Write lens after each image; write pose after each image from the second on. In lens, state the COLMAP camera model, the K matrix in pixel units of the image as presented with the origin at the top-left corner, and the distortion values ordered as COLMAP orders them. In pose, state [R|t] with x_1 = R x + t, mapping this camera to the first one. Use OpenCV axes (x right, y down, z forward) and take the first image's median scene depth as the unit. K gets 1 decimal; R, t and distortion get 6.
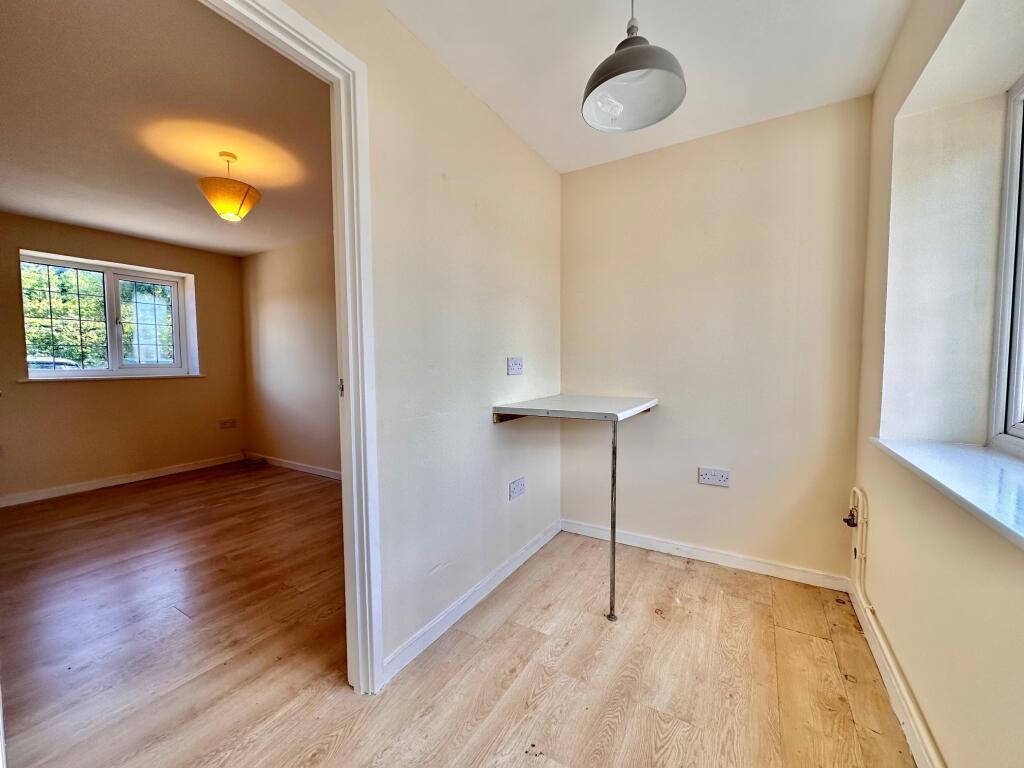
lens RADIAL K [[405.7, 0, 513.0], [0, 405.7, 383.7], [0, 0, 1]] dist [-0.001787, 0.000148]
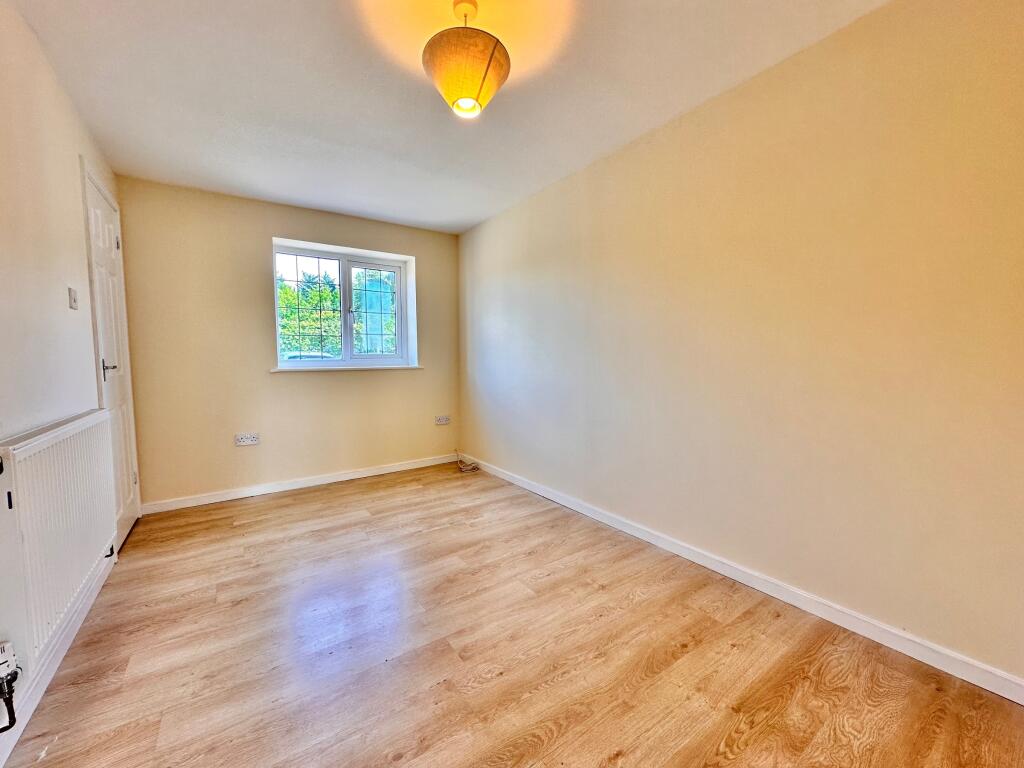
lens RADIAL K [[405.7, 0, 513.0], [0, 405.7, 383.7], [0, 0, 1]] dist [-0.001787, 0.000148]
pose [[0.911566, 0.023504, -0.410482, -0.248828], [-0.018778, 0.999703, 0.015542, -0.000719], [0.410725, -0.006460, 0.911736, 0.311773]]
